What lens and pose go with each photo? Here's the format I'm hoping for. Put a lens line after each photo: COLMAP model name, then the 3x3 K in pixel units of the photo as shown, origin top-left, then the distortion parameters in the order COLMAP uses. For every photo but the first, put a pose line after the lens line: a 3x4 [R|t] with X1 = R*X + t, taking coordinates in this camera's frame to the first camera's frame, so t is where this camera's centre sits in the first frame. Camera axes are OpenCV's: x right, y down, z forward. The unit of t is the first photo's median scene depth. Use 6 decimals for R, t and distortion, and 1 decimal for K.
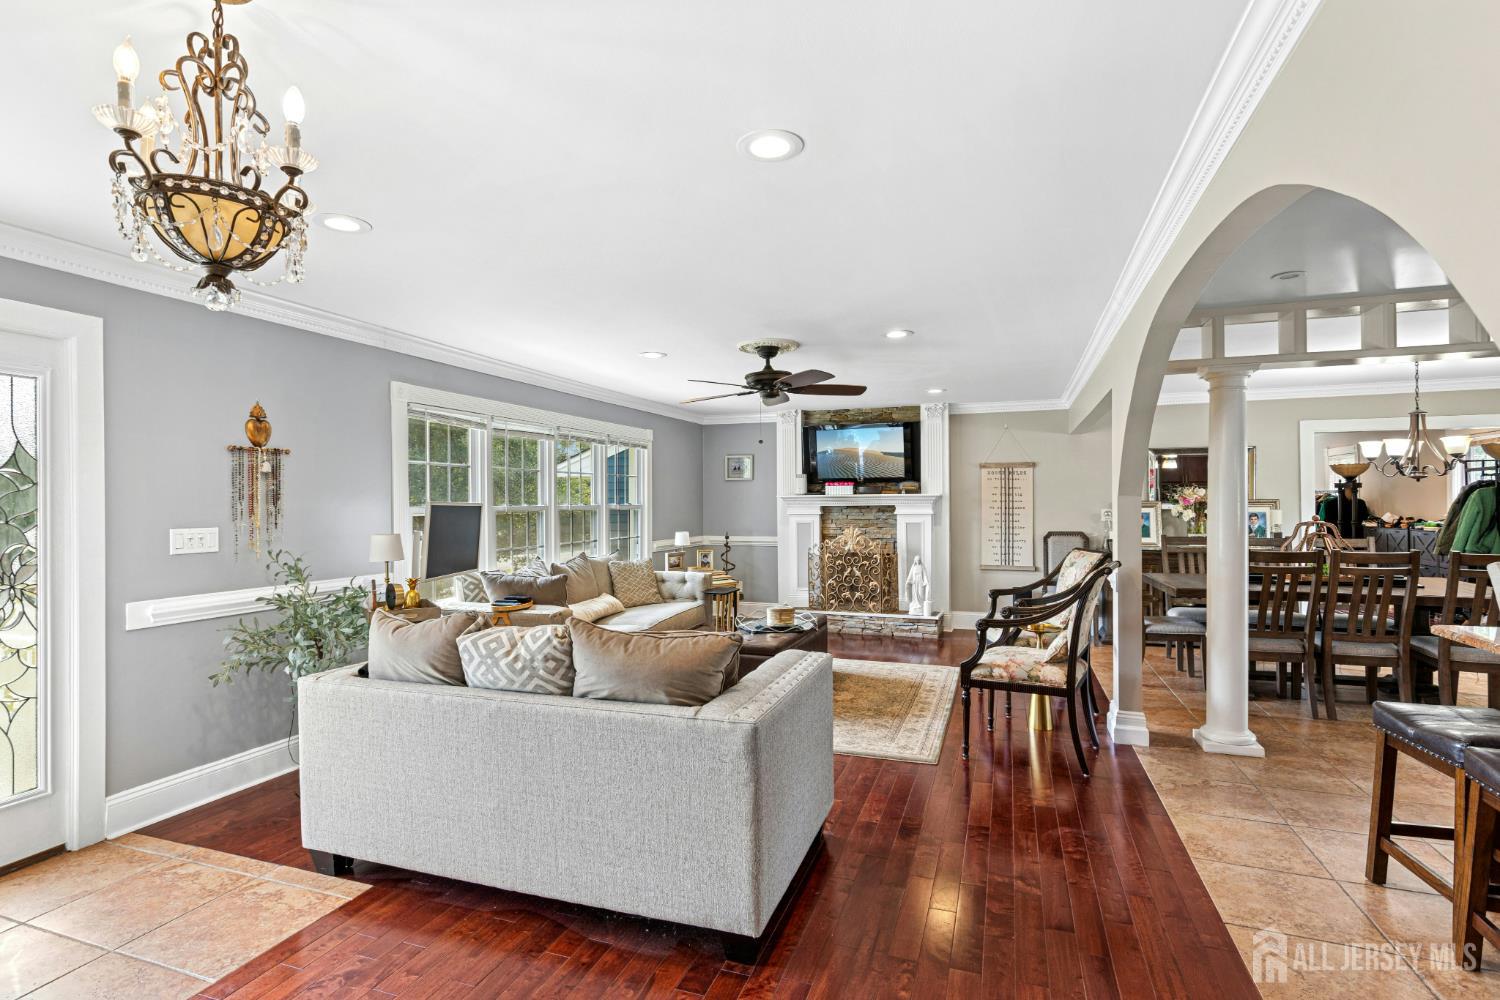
lens RADIAL K [[721.0, 0, 750.0], [0, 721.0, 500.0], [0, 0, 1]] dist [-0.000313, 0.000139]
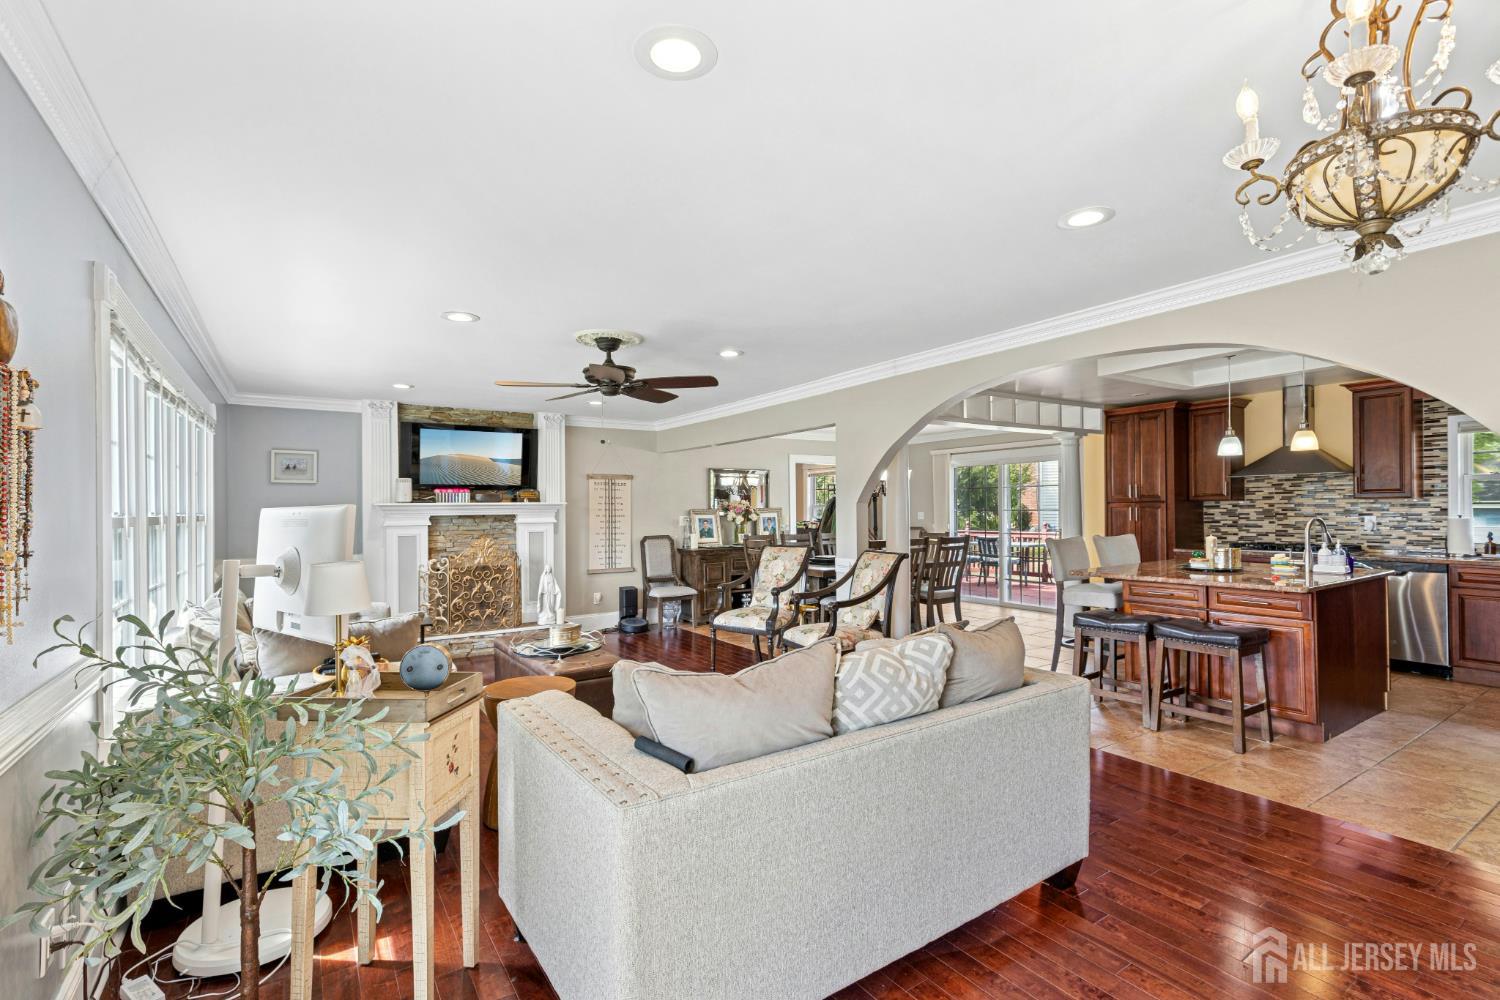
lens RADIAL K [[683.4, 0, 750.7], [0, 683.4, 506.0], [0, 0, 1]] dist [0.003556, 0.000689]
pose [[0.595838, 0.003252, 0.803098, -0.354688], [0.004523, 0.999962, -0.007405, 0.004745], [-0.803092, 0.008044, 0.595801, 0.211842]]
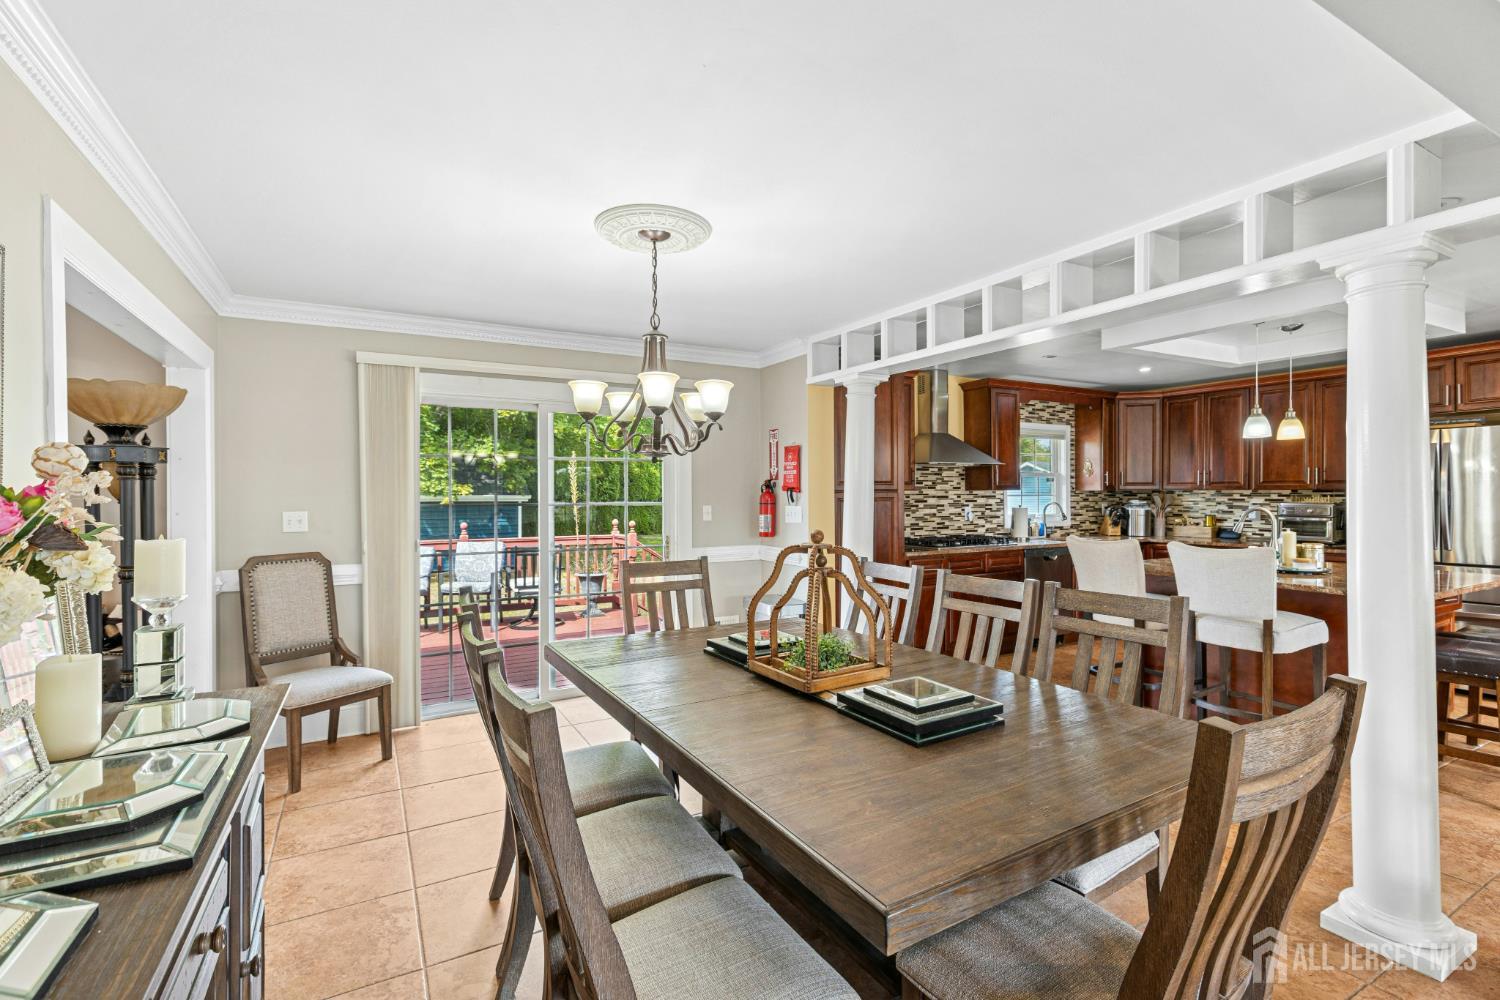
lens RADIAL K [[682.2, 0, 750.0], [0, 682.2, 500.0], [0, 0, 1]] dist [0.002588, 0.000013]
pose [[-0.756874, 0.003272, 0.653552, 0.365154], [0.006797, 0.999973, 0.002865, 0.001081], [-0.653525, 0.006610, -0.756876, 0.915730]]
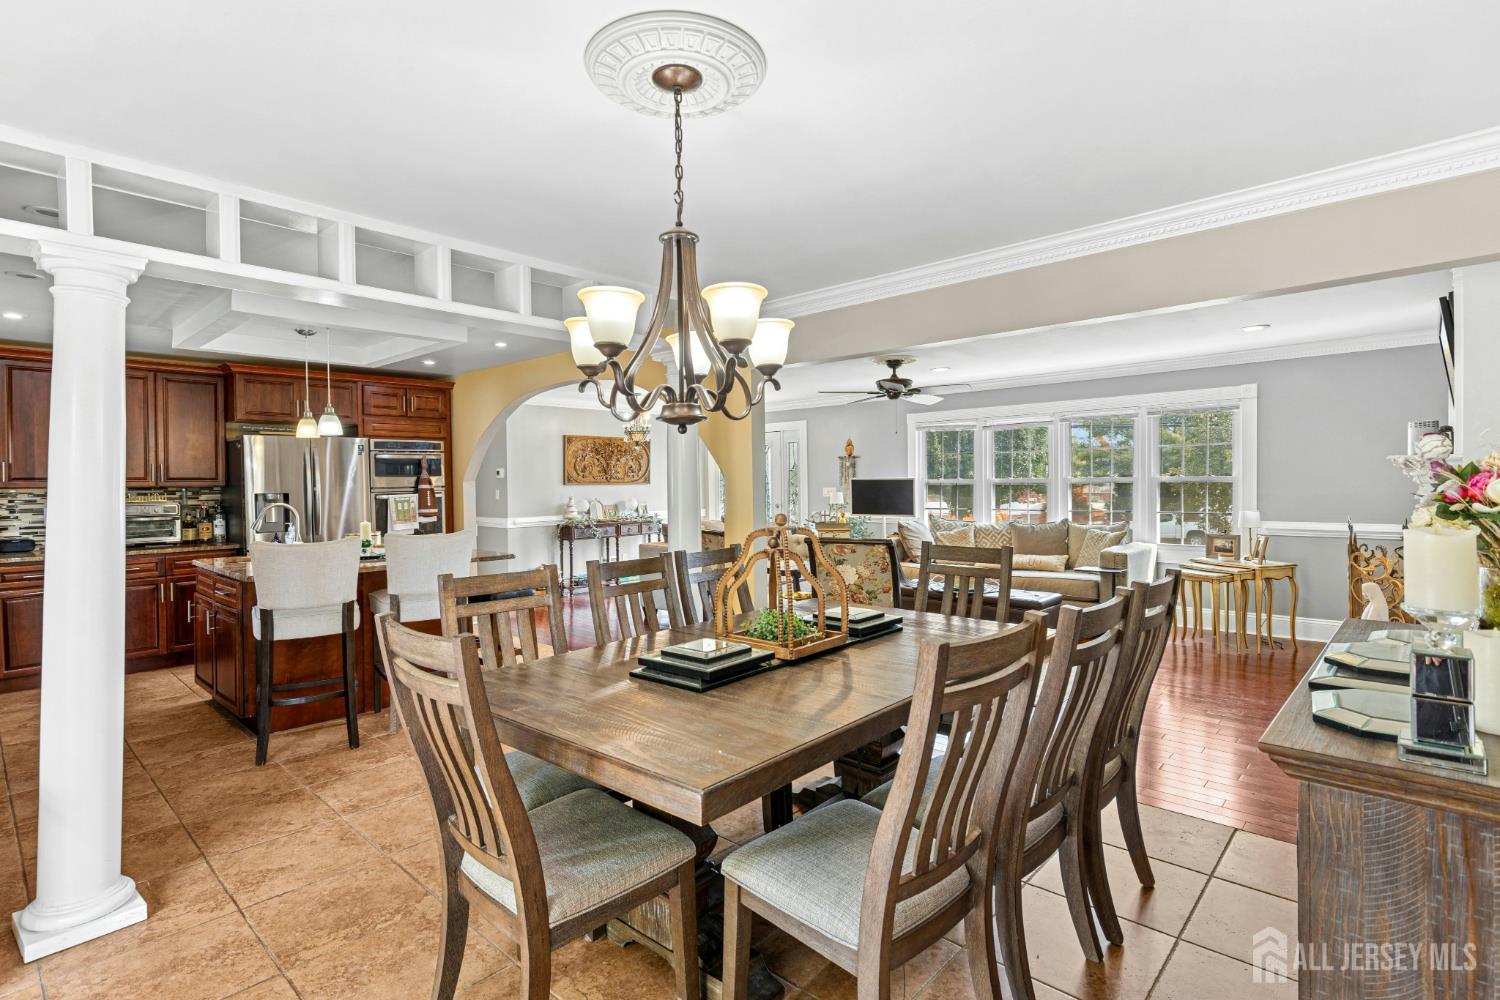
lens RADIAL K [[737.9, 0, 751.5], [0, 737.9, 490.4], [0, 0, 1]] dist [0.004377, 0.000426]
pose [[-0.388913, 0.023184, -0.920983, 0.853607], [0.018883, 0.999674, 0.017191, -0.002229], [0.921081, -0.010705, -0.389224, 0.802054]]
